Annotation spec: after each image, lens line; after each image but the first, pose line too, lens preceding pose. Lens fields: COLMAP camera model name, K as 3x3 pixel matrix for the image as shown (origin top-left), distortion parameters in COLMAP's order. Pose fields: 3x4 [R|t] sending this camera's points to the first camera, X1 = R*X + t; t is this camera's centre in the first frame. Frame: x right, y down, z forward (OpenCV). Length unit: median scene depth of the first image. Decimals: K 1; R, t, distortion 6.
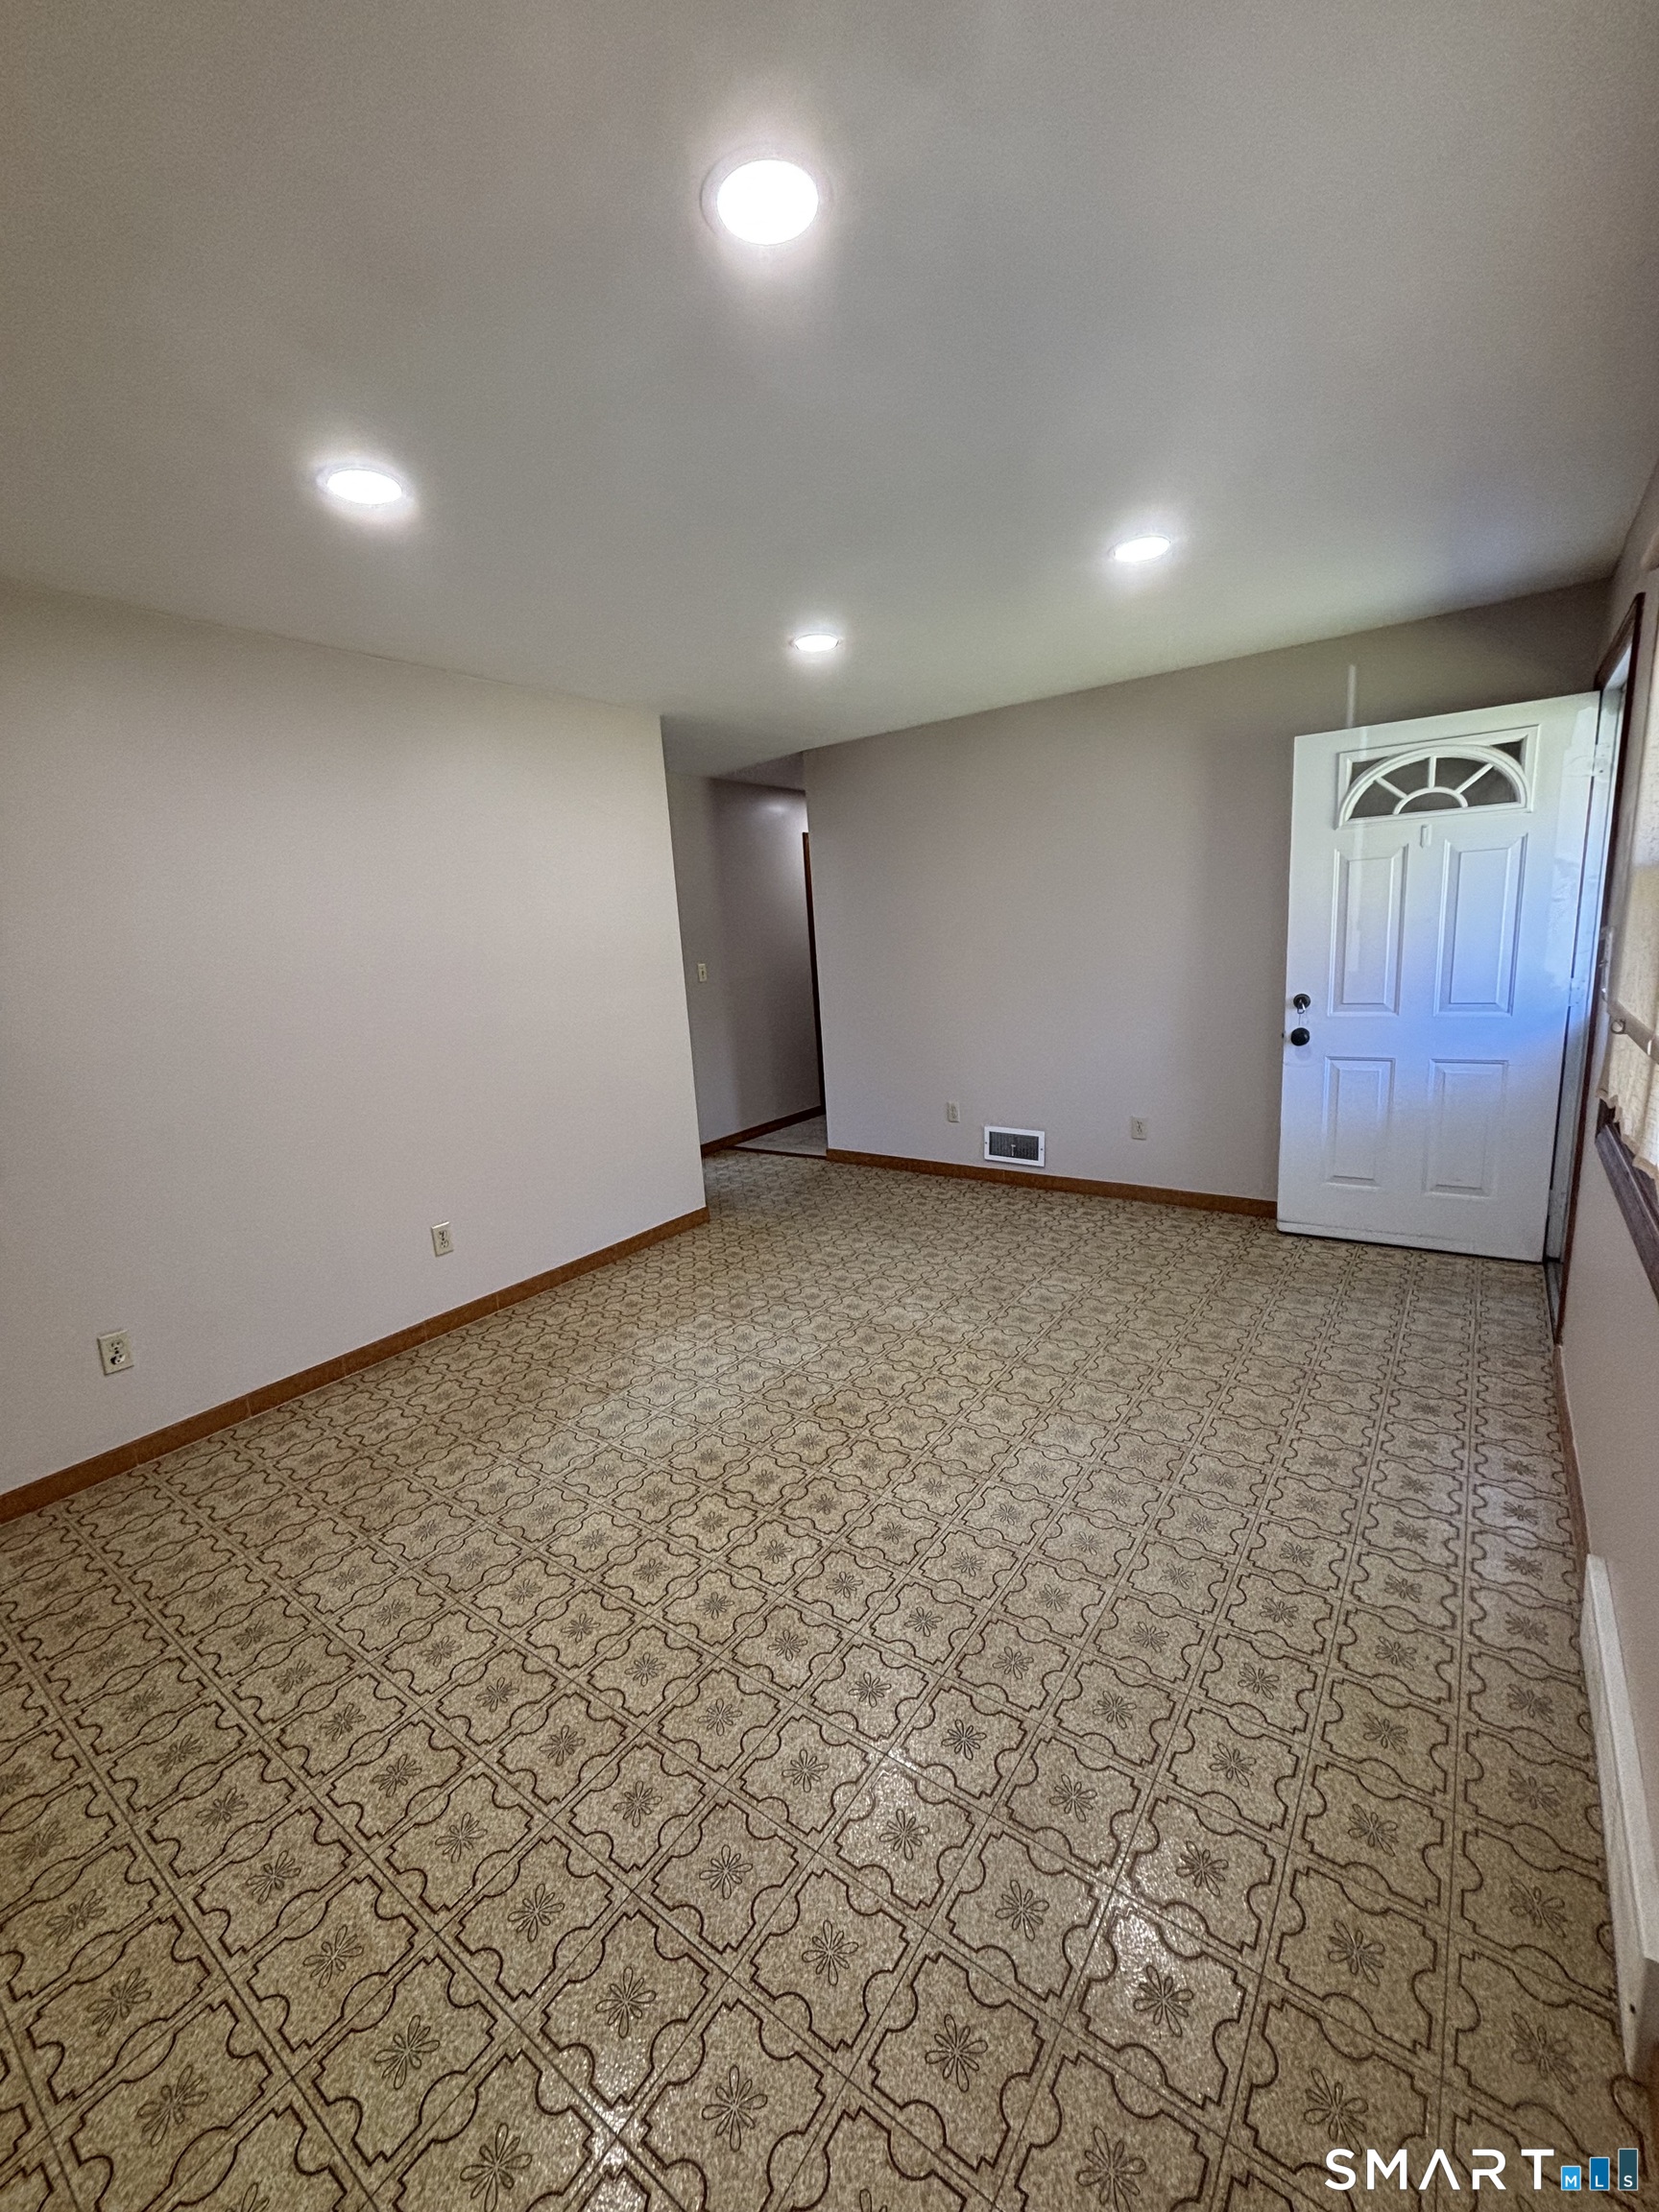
lens RADIAL K [[889.3, 0, 823.7], [0, 889.3, 1105.0], [0, 0, 1]] dist [0.000512, 0.000363]
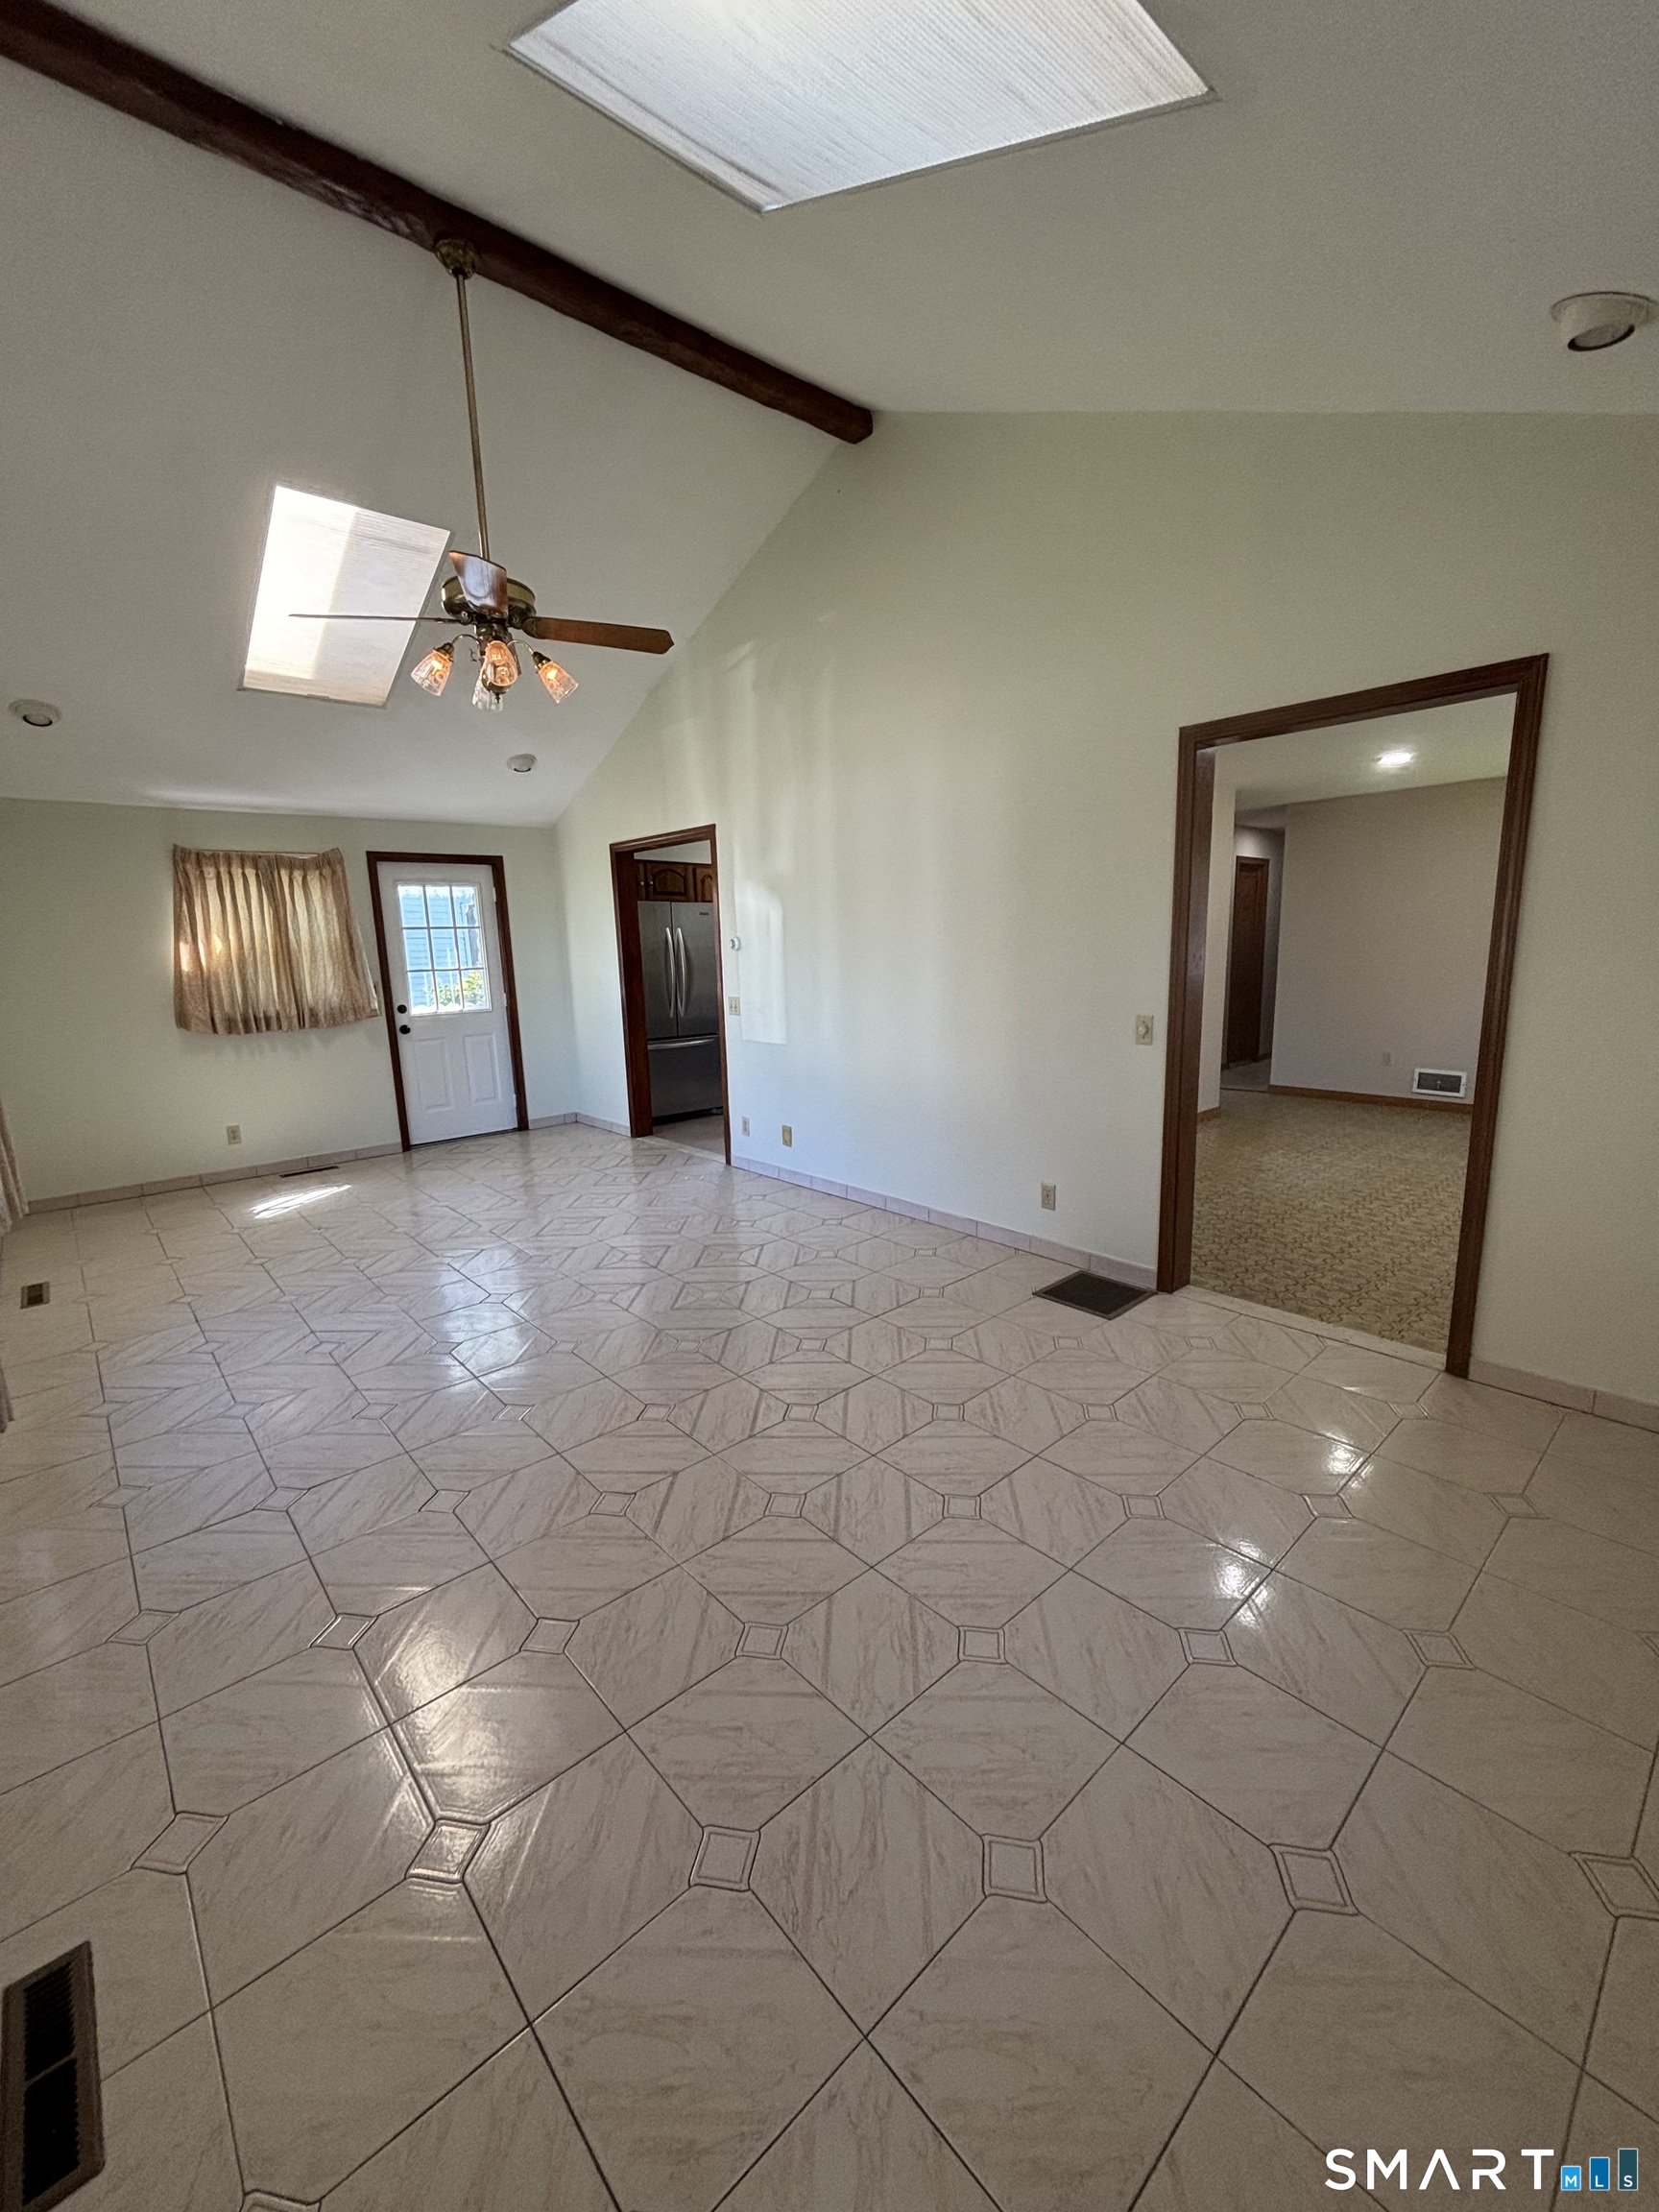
lens RADIAL K [[889.3, 0, 823.7], [0, 889.3, 1105.0], [0, 0, 1]] dist [0.000512, 0.000363]
pose [[0.979277, 0.072060, -0.189270, -0.879573], [-0.073402, 0.997302, -0.000084, 0.280118], [0.188753, 0.013975, 0.981925, -1.098248]]
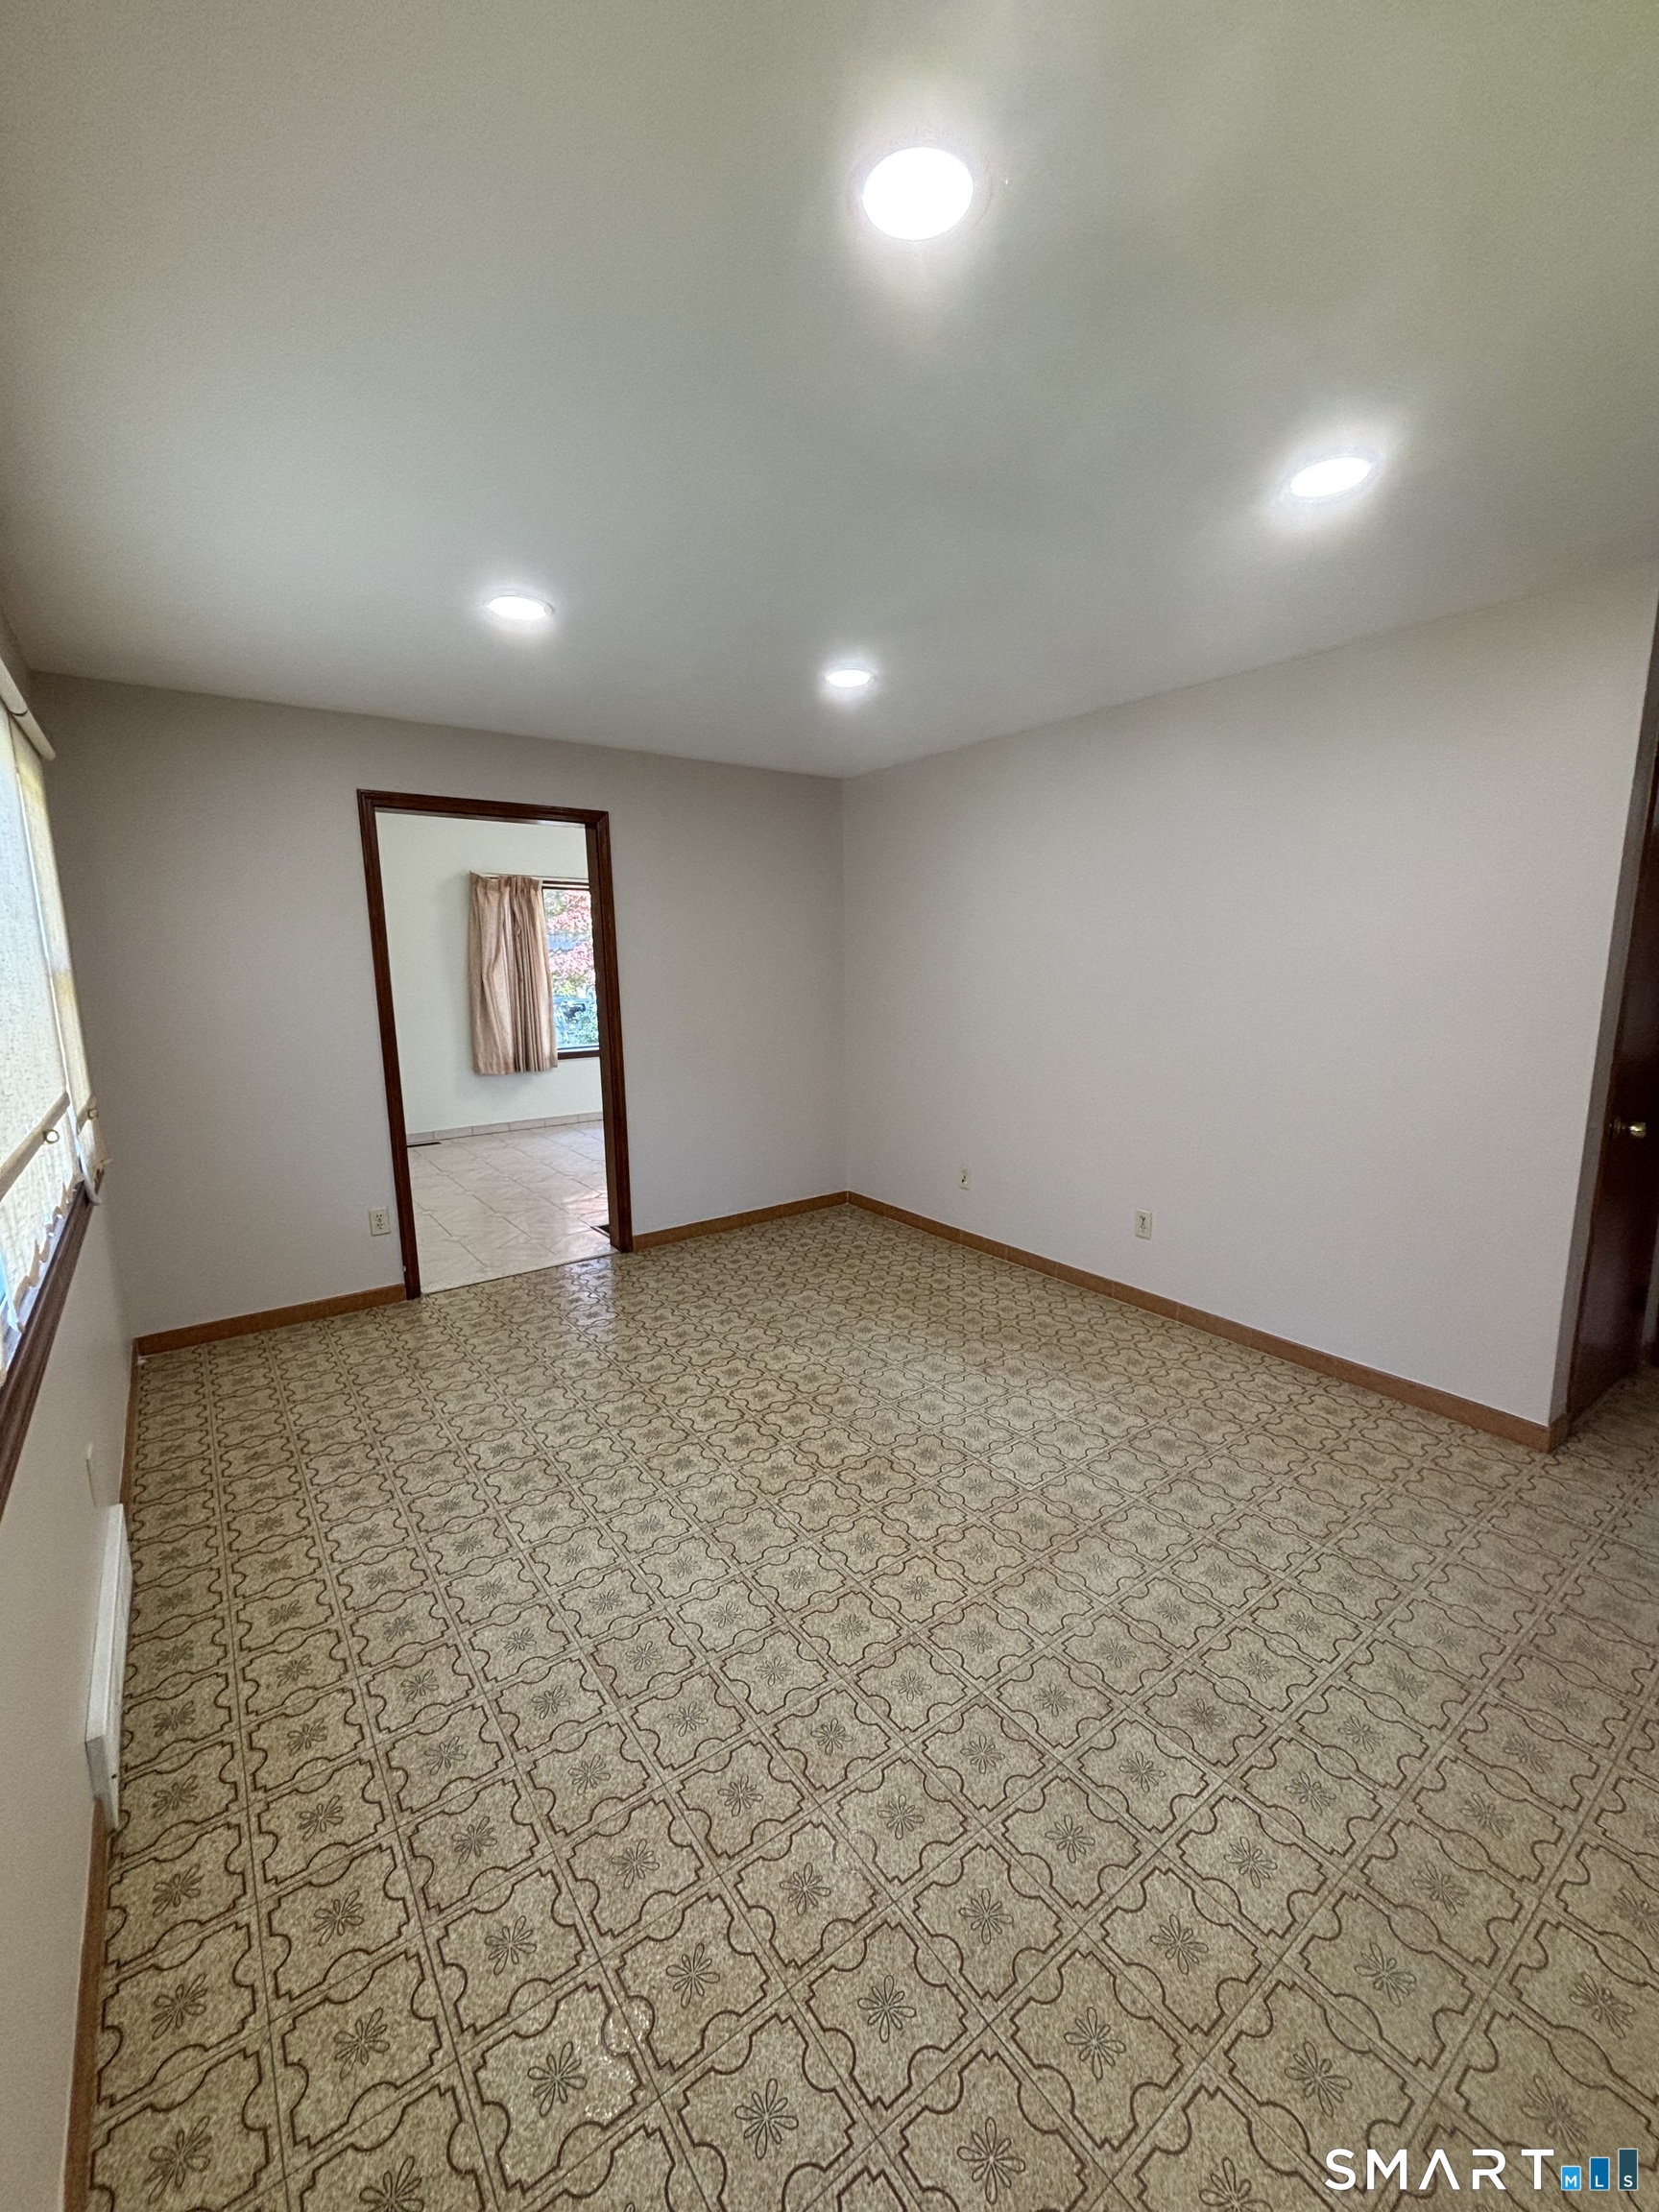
lens RADIAL K [[889.3, 0, 823.7], [0, 889.3, 1105.0], [0, 0, 1]] dist [0.000512, 0.000363]
pose [[-0.298269, 0.225537, -0.927453, 0.850761], [-0.162654, 0.945459, 0.282225, -0.293501], [0.940521, 0.235033, -0.245316, 1.118559]]
